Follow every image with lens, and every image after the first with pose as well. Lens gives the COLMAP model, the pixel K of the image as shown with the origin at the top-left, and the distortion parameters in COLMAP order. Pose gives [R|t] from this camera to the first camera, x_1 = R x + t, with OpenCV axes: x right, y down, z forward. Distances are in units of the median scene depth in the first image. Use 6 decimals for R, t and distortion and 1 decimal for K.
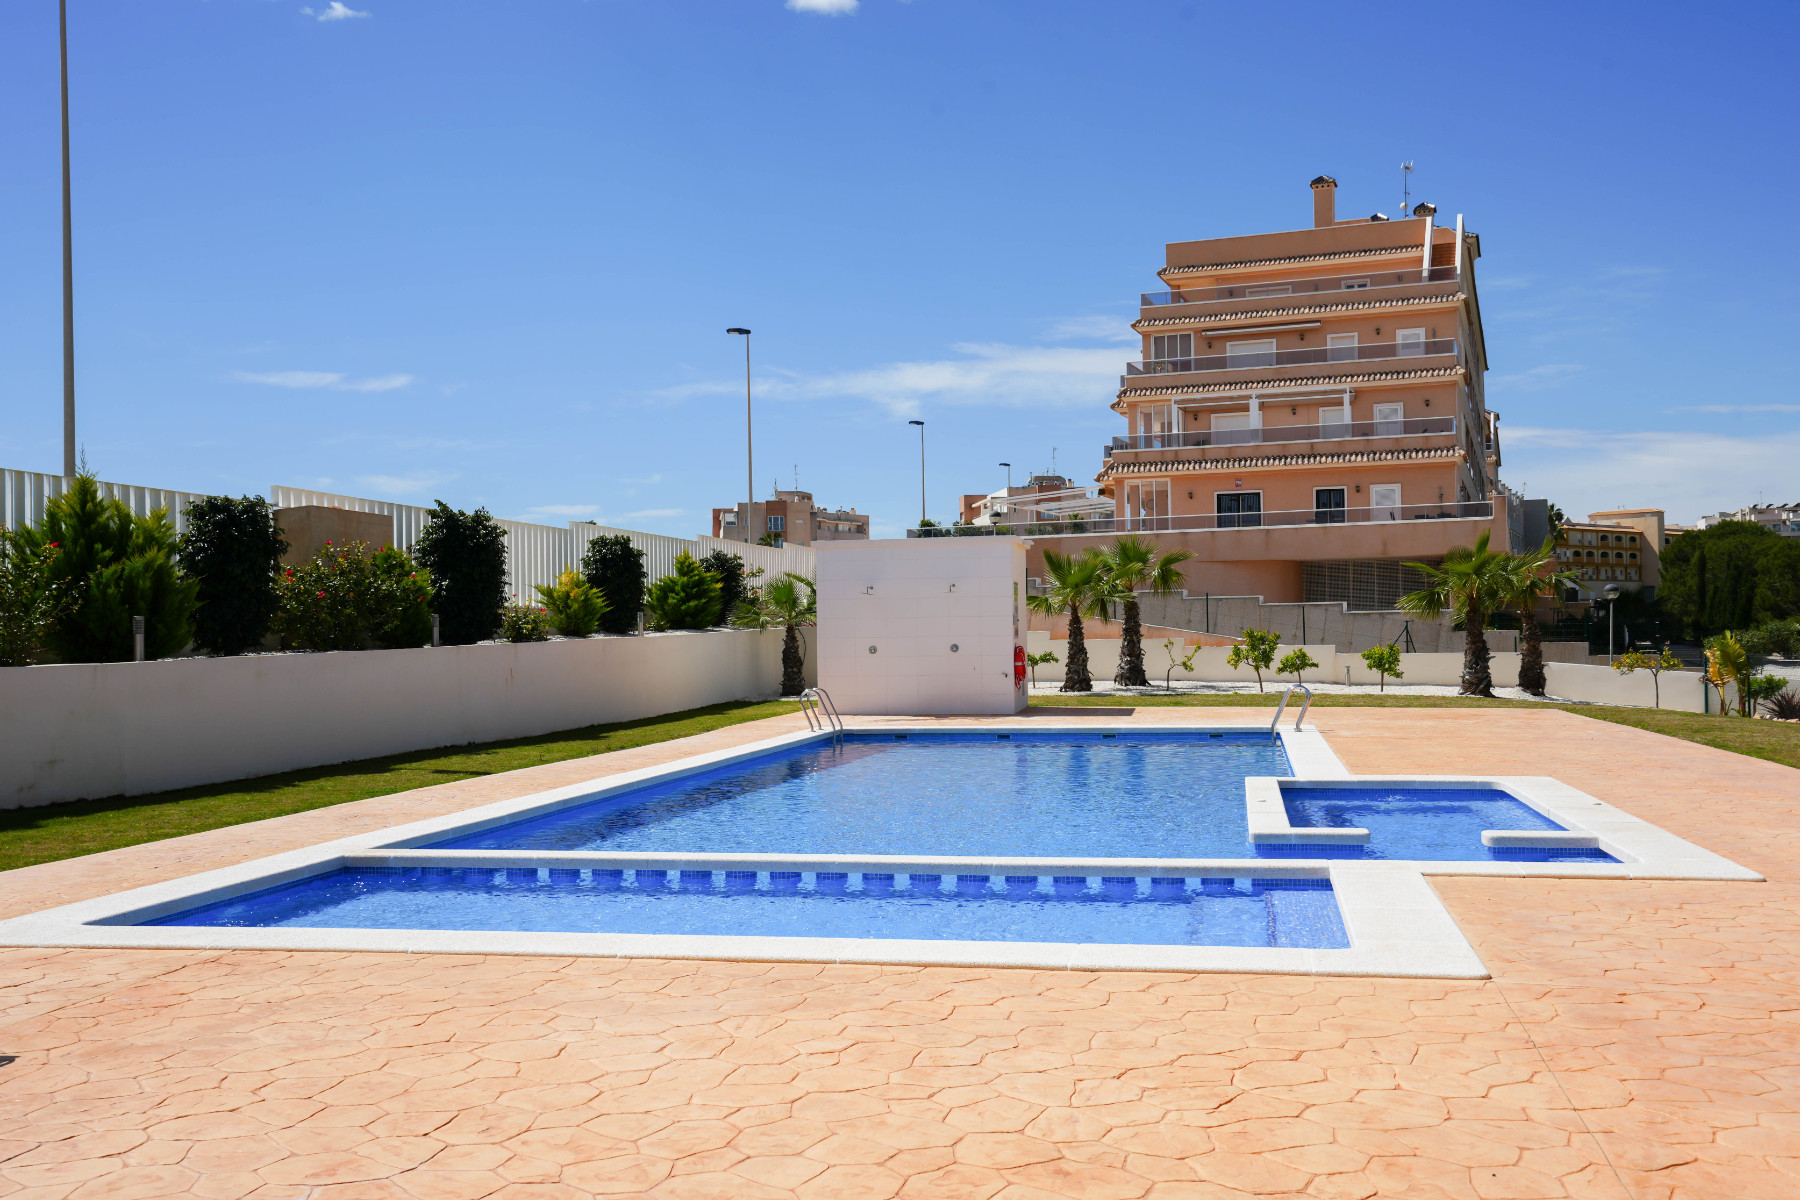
lens RADIAL K [[1712.5, 0, 900.0], [0, 1712.5, 600.0], [0, 0, 1]] dist [0.501892, 0.000491]
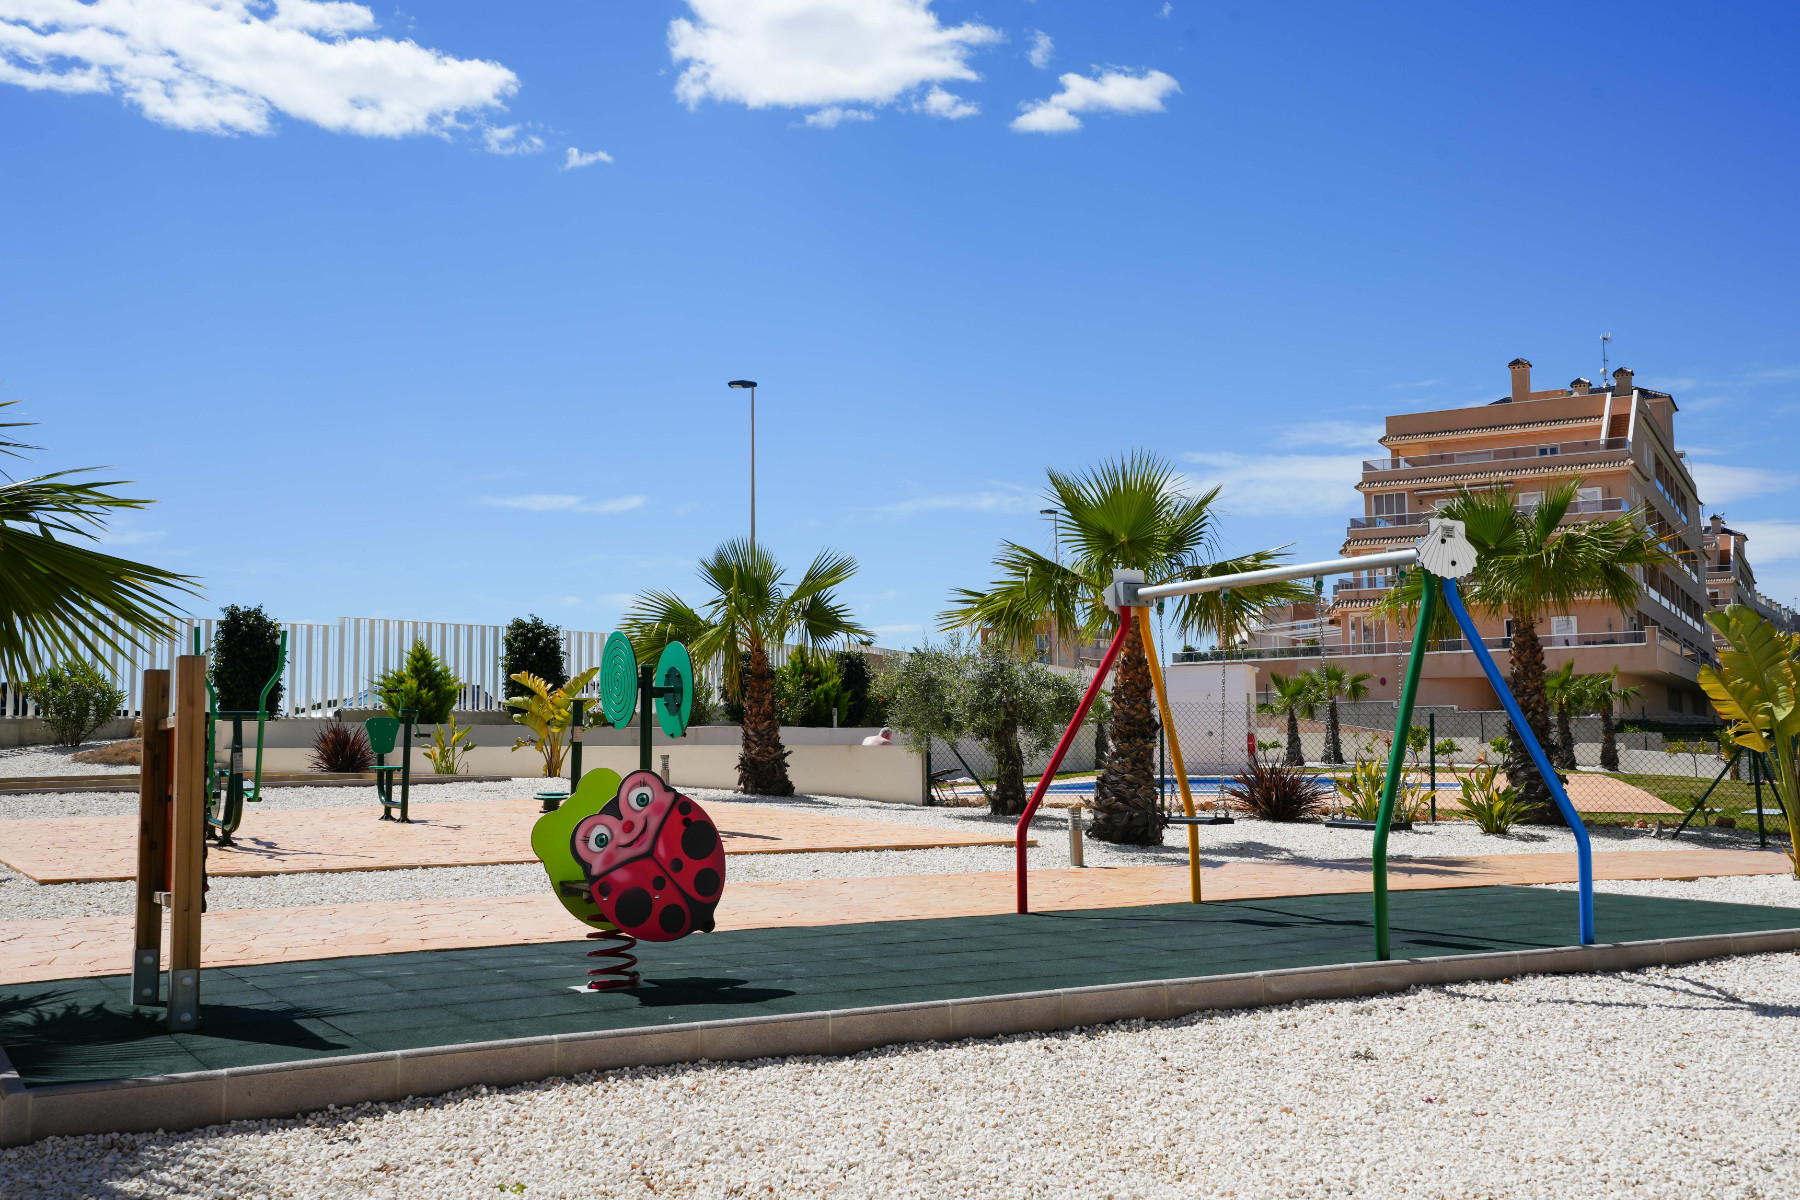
lens RADIAL K [[1697.2, 0, 900.0], [0, 1697.2, 600.0], [0, 0, 1]] dist [0.048861, 0.002439]
pose [[0.988510, -0.011684, -0.150701, -0.008032], [0.001341, 0.997647, -0.068550, 0.007561], [0.151147, 0.067561, 0.986200, -0.405232]]
